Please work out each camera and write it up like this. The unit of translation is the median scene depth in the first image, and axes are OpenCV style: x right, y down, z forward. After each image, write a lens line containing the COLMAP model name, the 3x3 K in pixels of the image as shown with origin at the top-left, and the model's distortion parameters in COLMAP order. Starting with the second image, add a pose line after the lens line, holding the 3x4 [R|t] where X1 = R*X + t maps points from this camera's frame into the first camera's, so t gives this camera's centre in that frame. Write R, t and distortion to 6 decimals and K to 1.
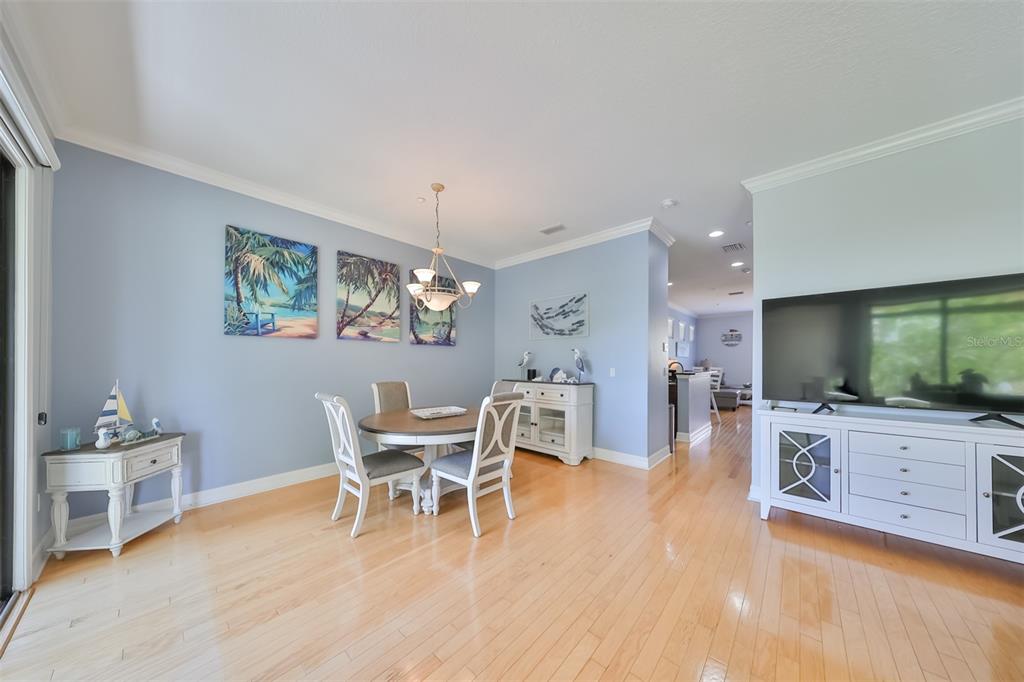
lens RADIAL K [[323.0, 0, 514.0], [0, 323.0, 361.7], [0, 0, 1]] dist [-0.004070, 0.000470]
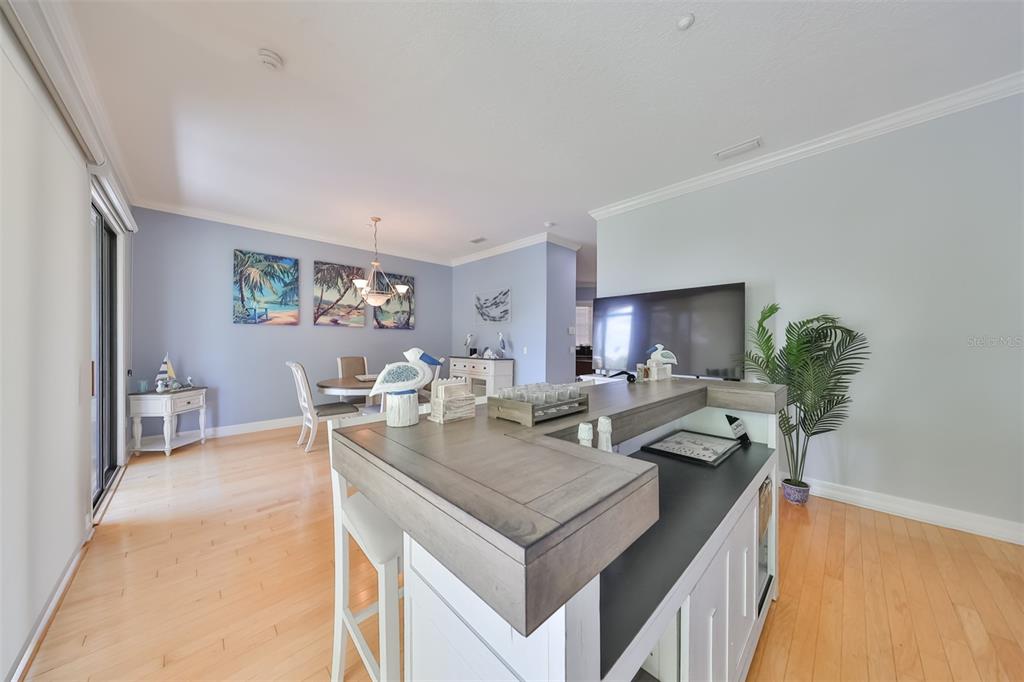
lens RADIAL K [[323.0, 0, 510.4], [0, 323.0, 344.5], [0, 0, 1]] dist [-0.004070, 0.000470]
pose [[0.998375, 0.003045, -0.056903, 0.281887], [-0.002633, 0.999970, 0.007316, -0.000296], [0.056924, -0.007155, 0.998353, -0.251083]]
